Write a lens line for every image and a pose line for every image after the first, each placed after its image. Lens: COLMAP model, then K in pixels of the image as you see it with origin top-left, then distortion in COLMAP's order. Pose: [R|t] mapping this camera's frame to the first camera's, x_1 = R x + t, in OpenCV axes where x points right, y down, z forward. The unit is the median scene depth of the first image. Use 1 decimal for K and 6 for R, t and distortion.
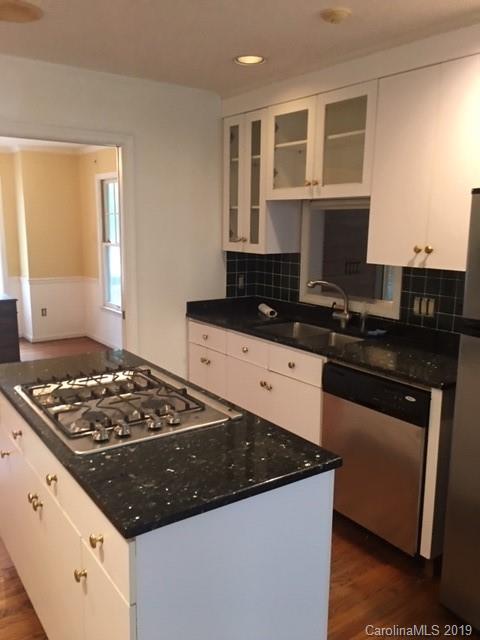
lens RADIAL K [[537.2, 0, 240.2], [0, 537.2, 320.1], [0, 0, 1]] dist [0.004653, -0.009364]
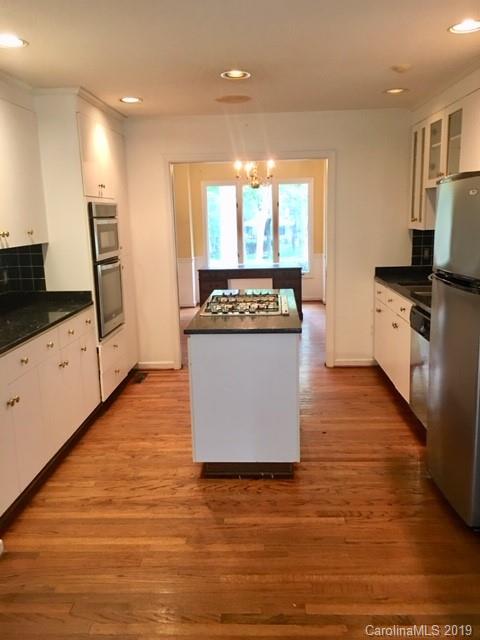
lens RADIAL K [[537.2, 0, 241.2], [0, 537.2, 320.1], [0, 0, 1]] dist [0.004653, -0.009364]
pose [[0.783205, 0.091251, -0.615031, 0.482882], [-0.076561, 0.995798, 0.050249, 0.057773], [0.617032, 0.007732, 0.786900, -0.277287]]
